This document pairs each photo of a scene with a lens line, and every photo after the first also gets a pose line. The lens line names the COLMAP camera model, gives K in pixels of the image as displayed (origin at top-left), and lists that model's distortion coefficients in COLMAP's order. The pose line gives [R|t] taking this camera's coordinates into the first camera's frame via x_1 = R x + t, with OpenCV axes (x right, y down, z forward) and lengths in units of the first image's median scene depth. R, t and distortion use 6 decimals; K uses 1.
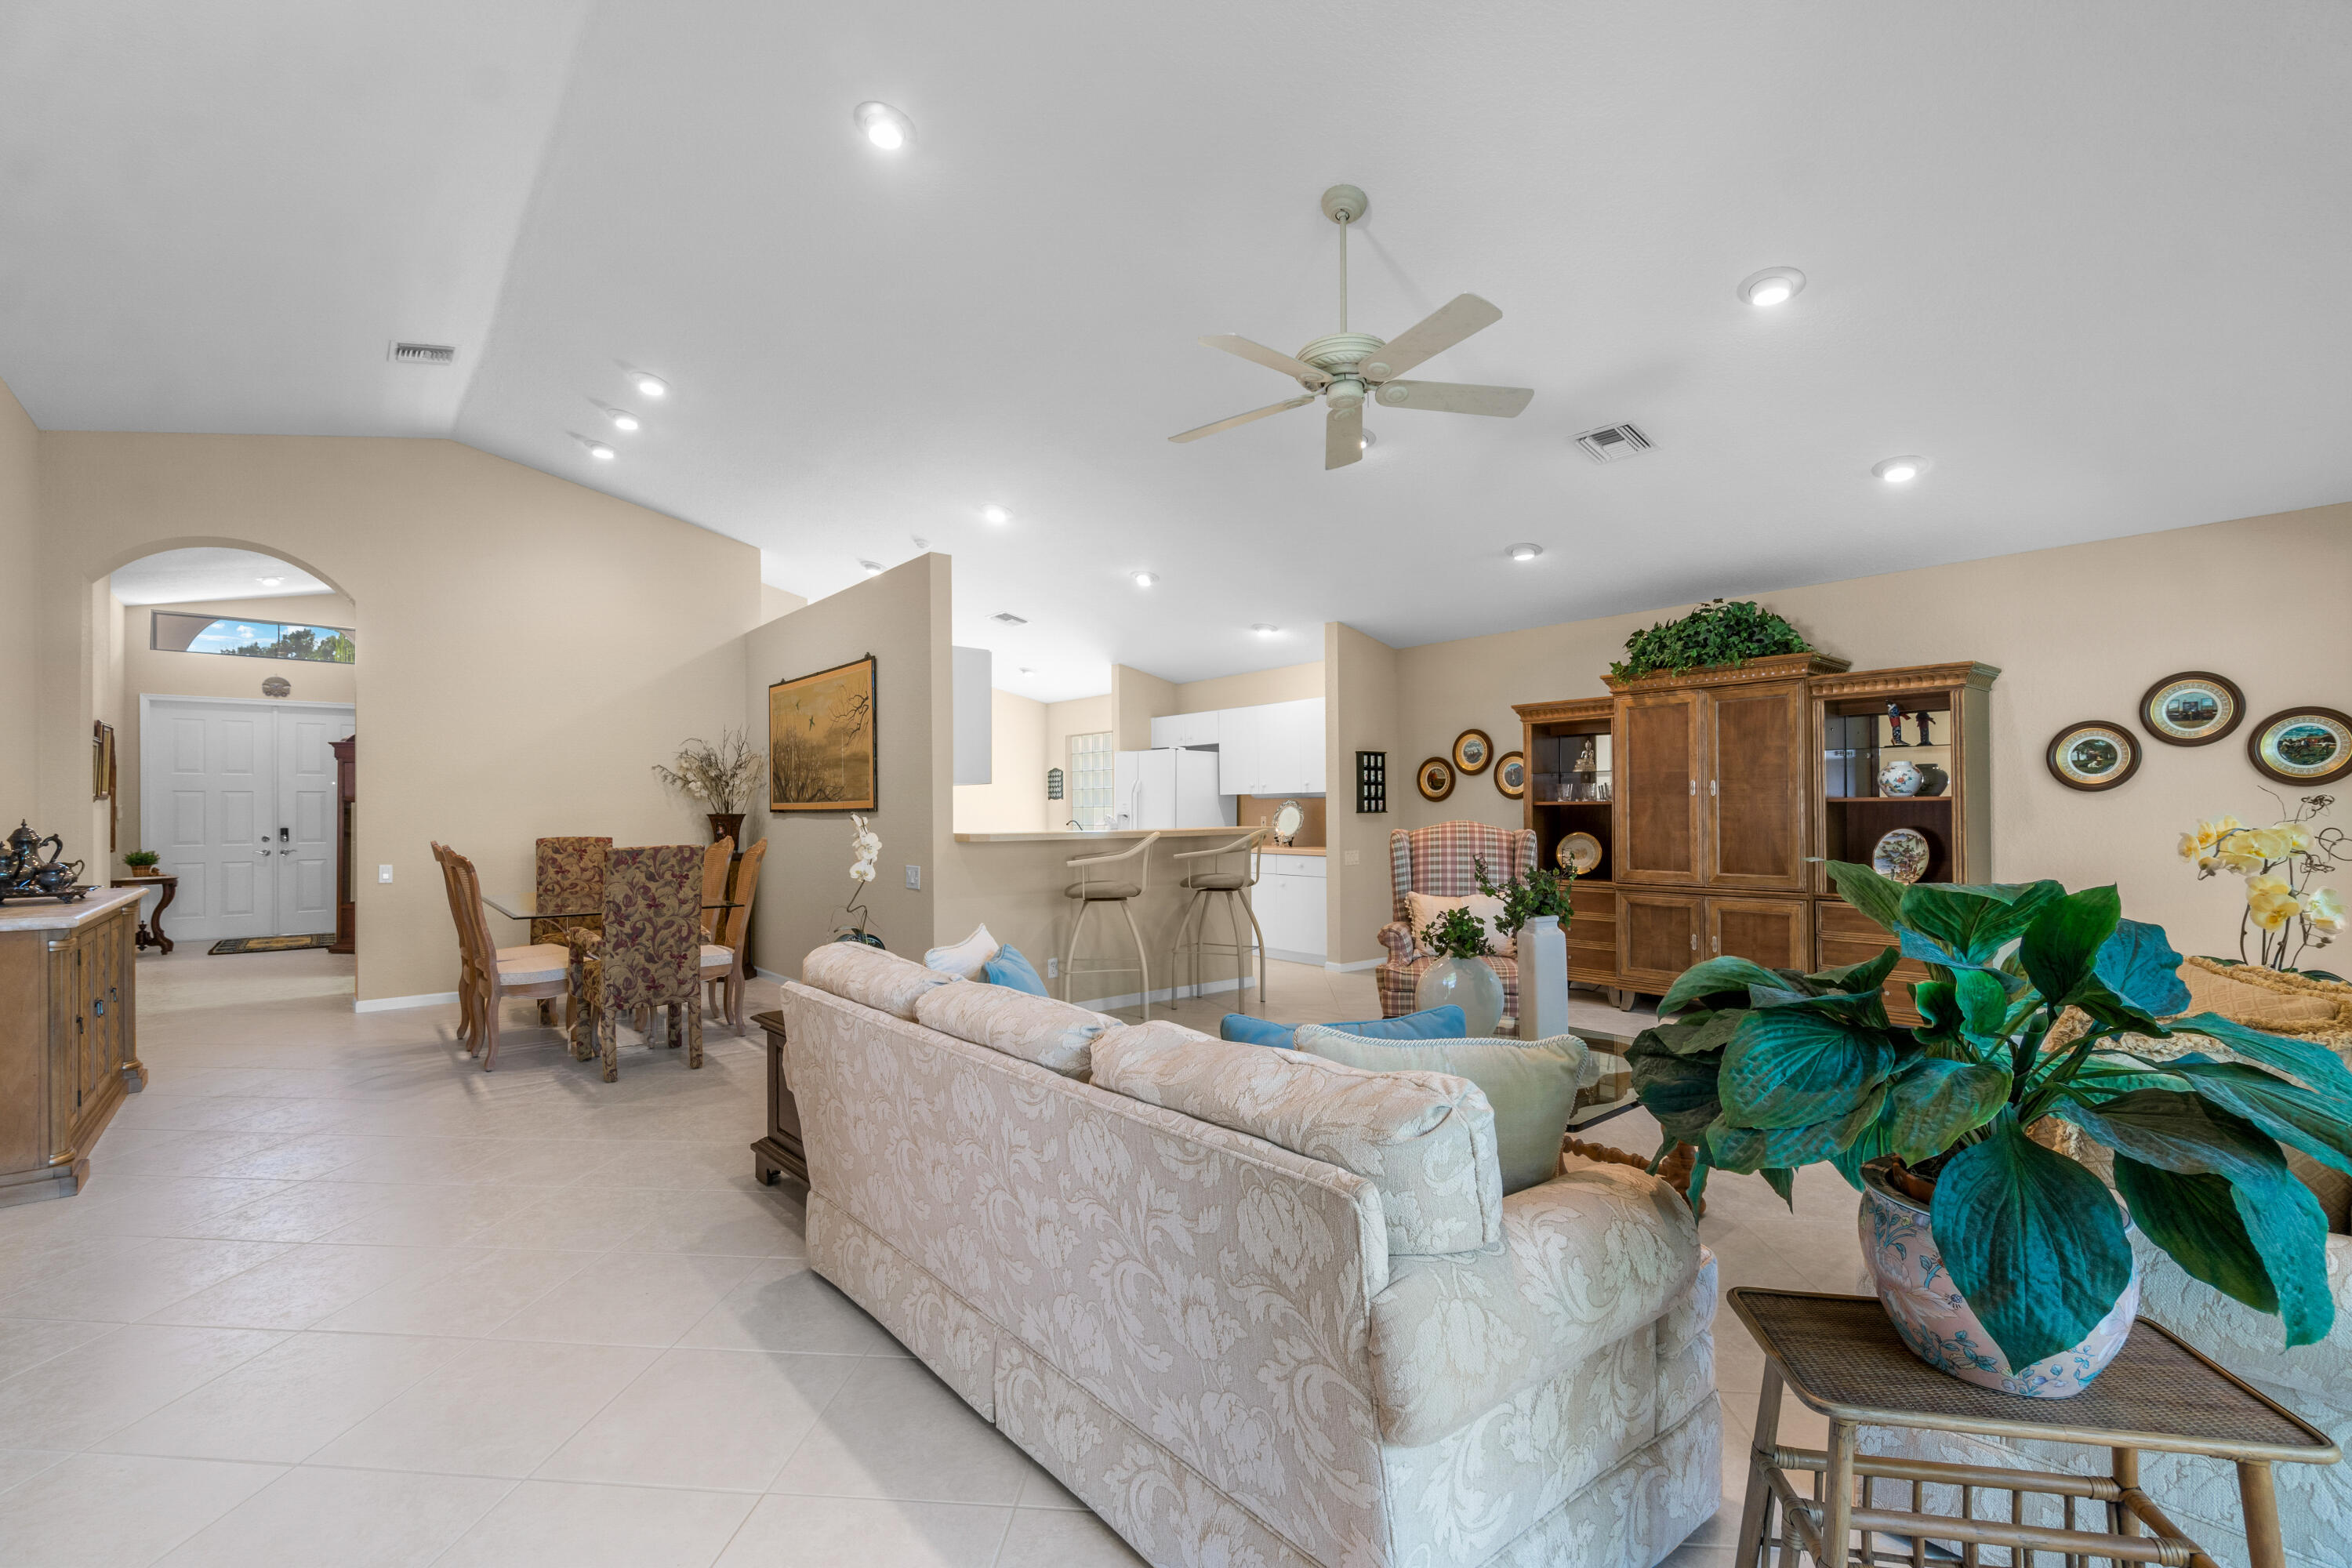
lens RADIAL K [[1029.5, 0, 1161.2], [0, 1029.5, 800.7], [0, 0, 1]] dist [0.009187, 0.000733]
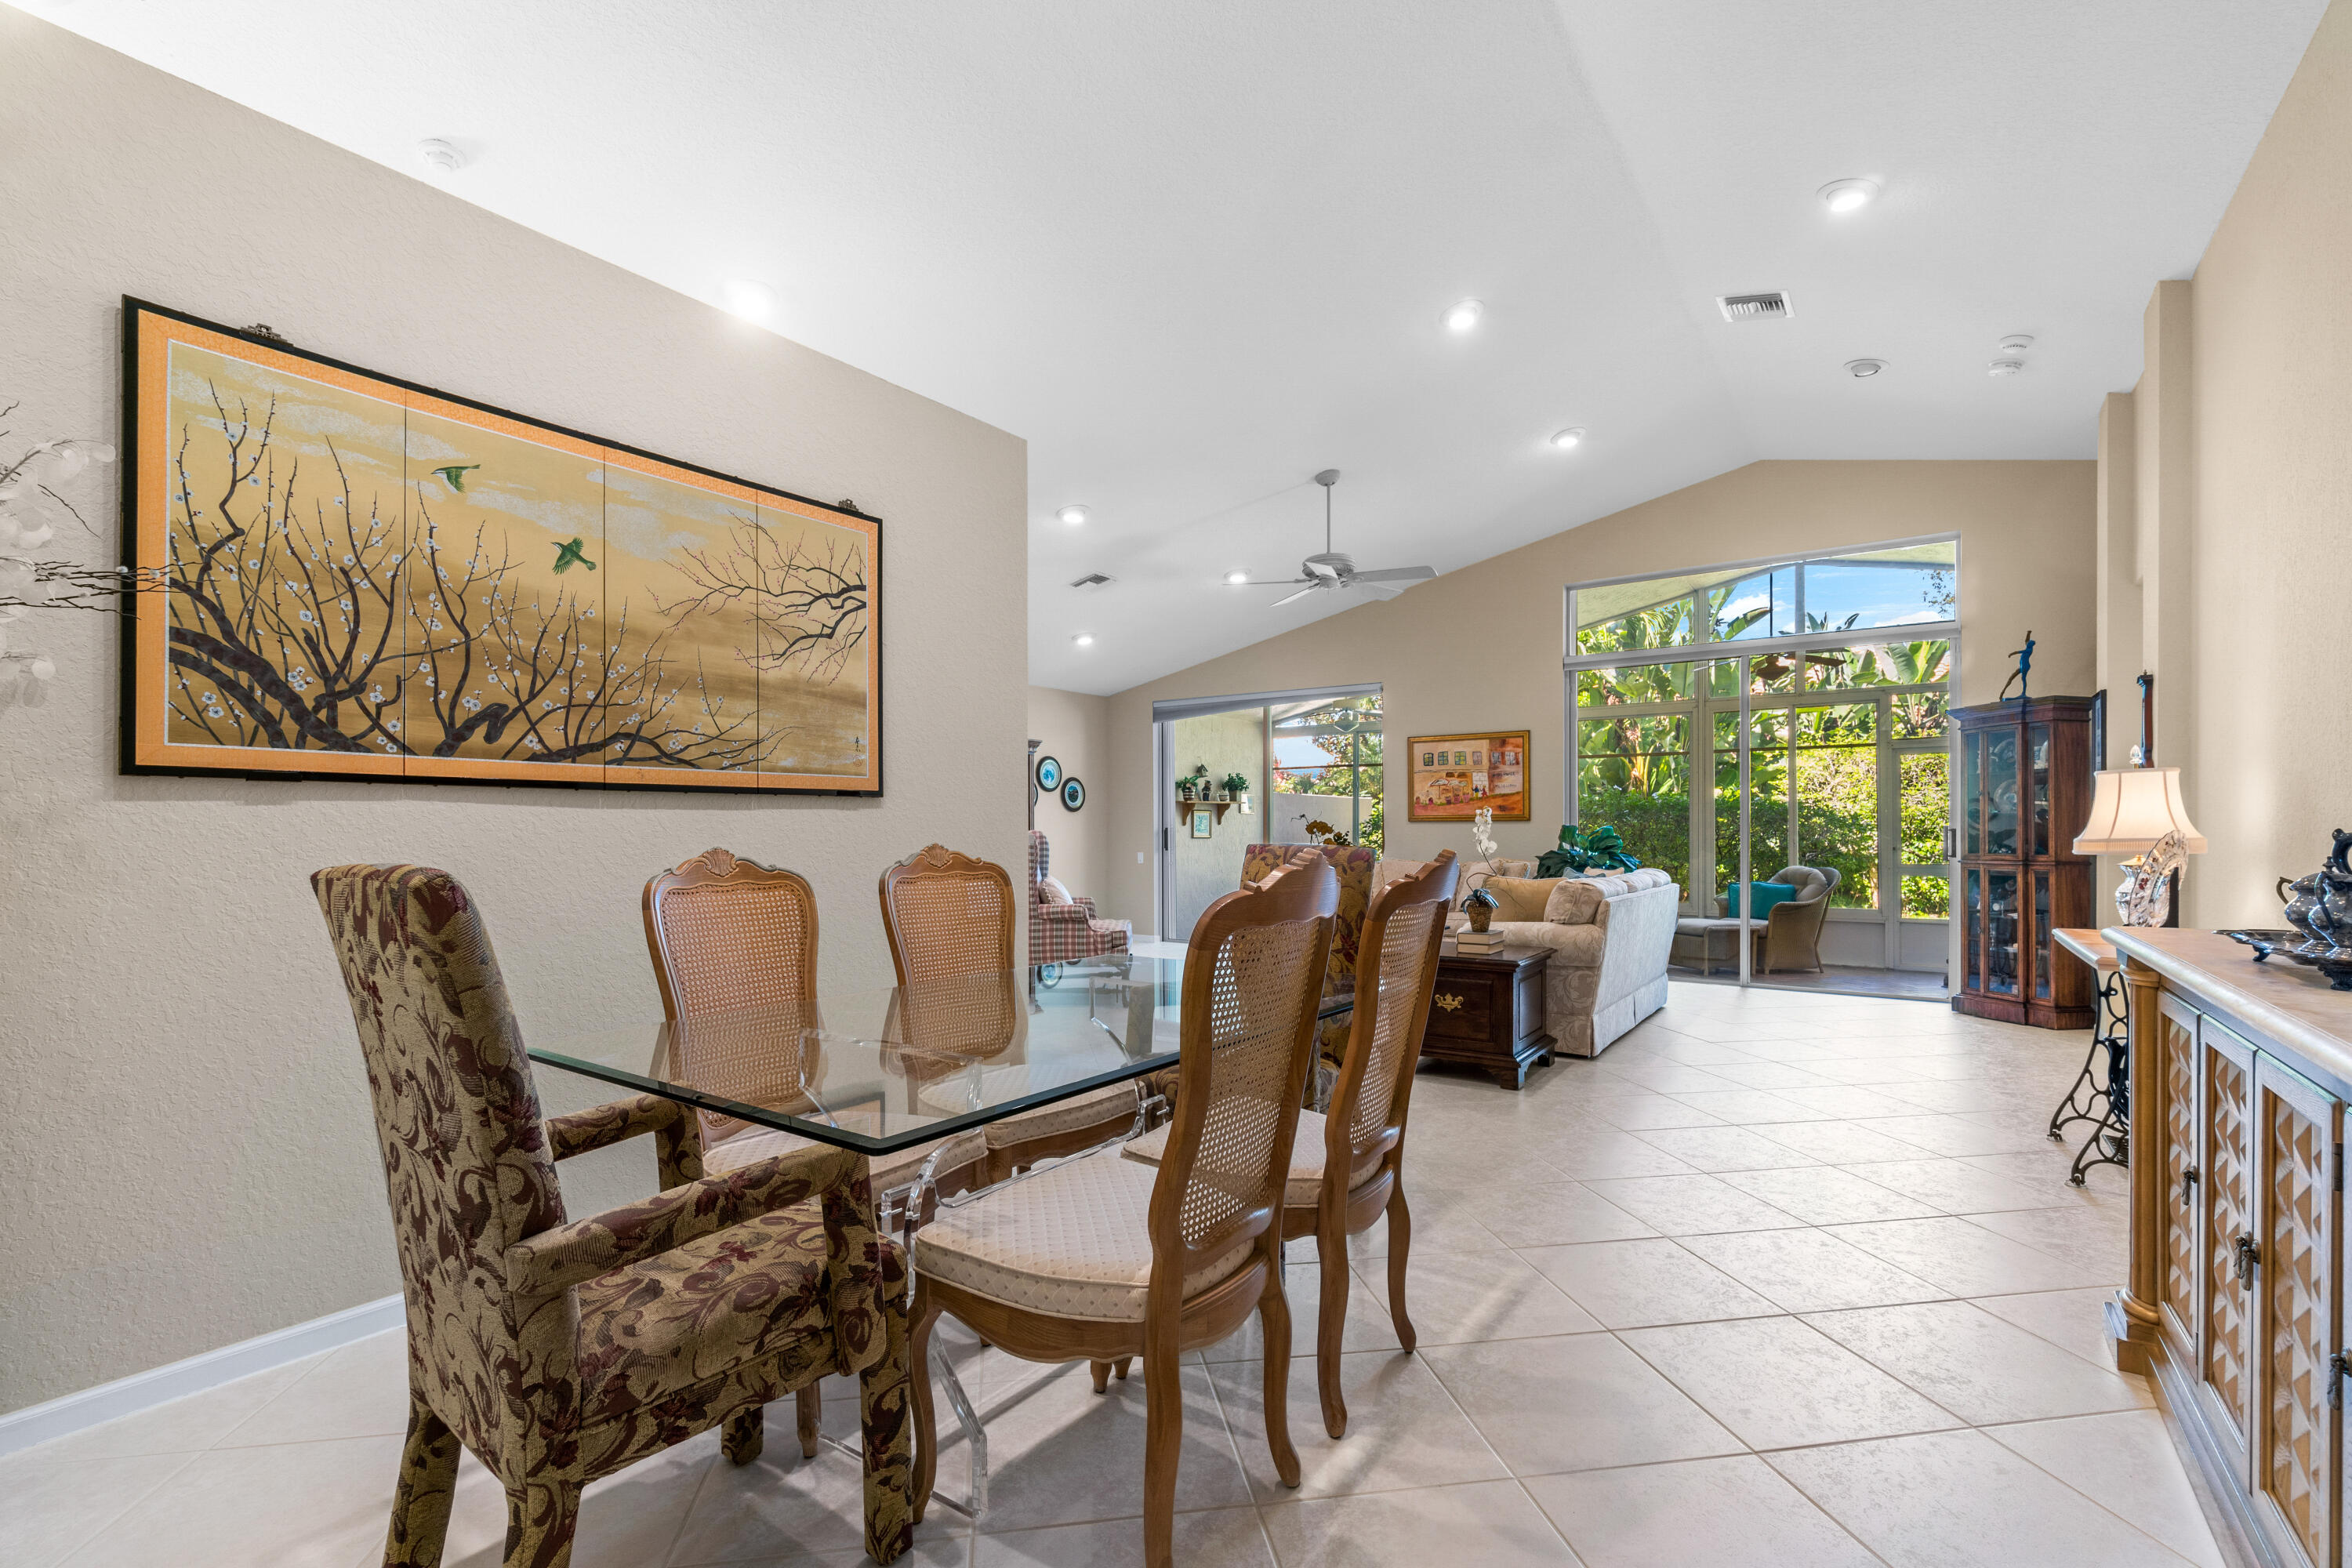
lens RADIAL K [[1029.5, 0, 1211.1], [0, 1029.5, 827.0], [0, 0, 1]] dist [0.009187, 0.000733]
pose [[-0.294546, 0.008575, 0.955599, -0.874476], [-0.001950, 0.999952, -0.009574, 0.030572], [-0.955635, -0.004683, -0.294515, 1.012470]]
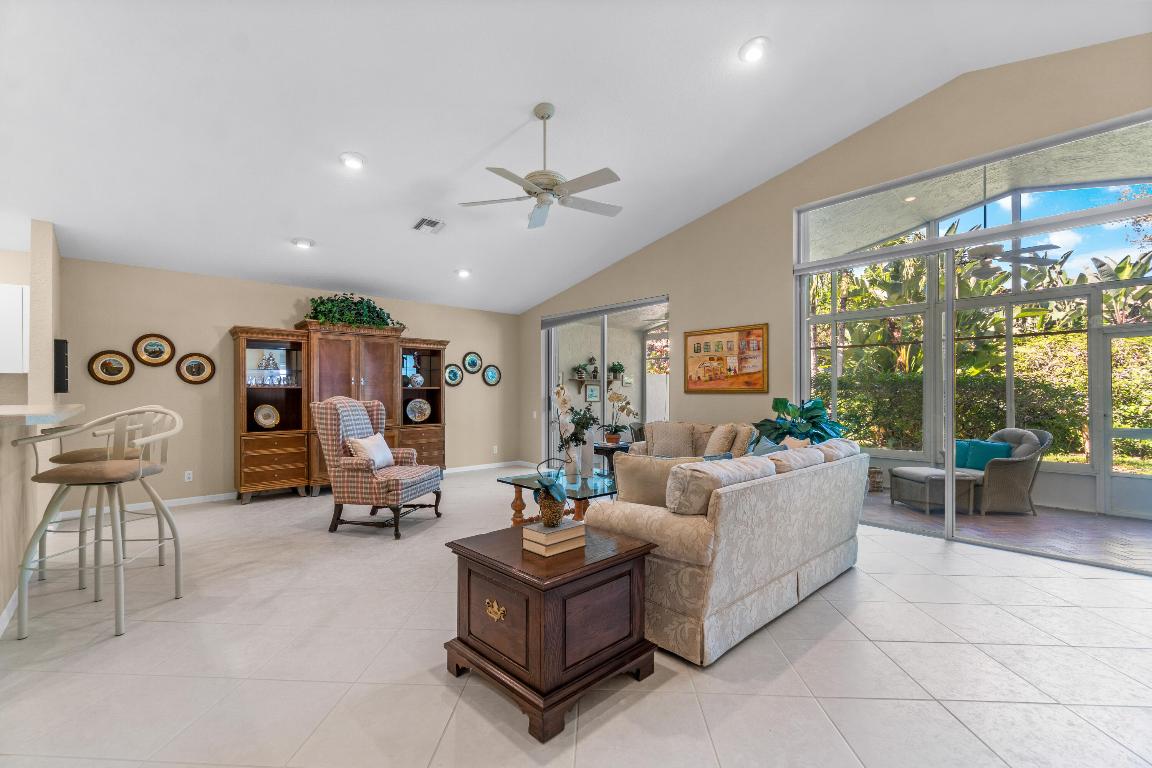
lens RADIAL K [[504.3, 0, 577.0], [0, 504.3, 381.6], [0, 0, 1]] dist [0.009187, 0.000733]
pose [[-0.049273, 0.028405, 0.998381, -0.522876], [-0.008786, 0.999545, -0.028872, 0.014091], [-0.998747, -0.010195, -0.049001, 0.572204]]
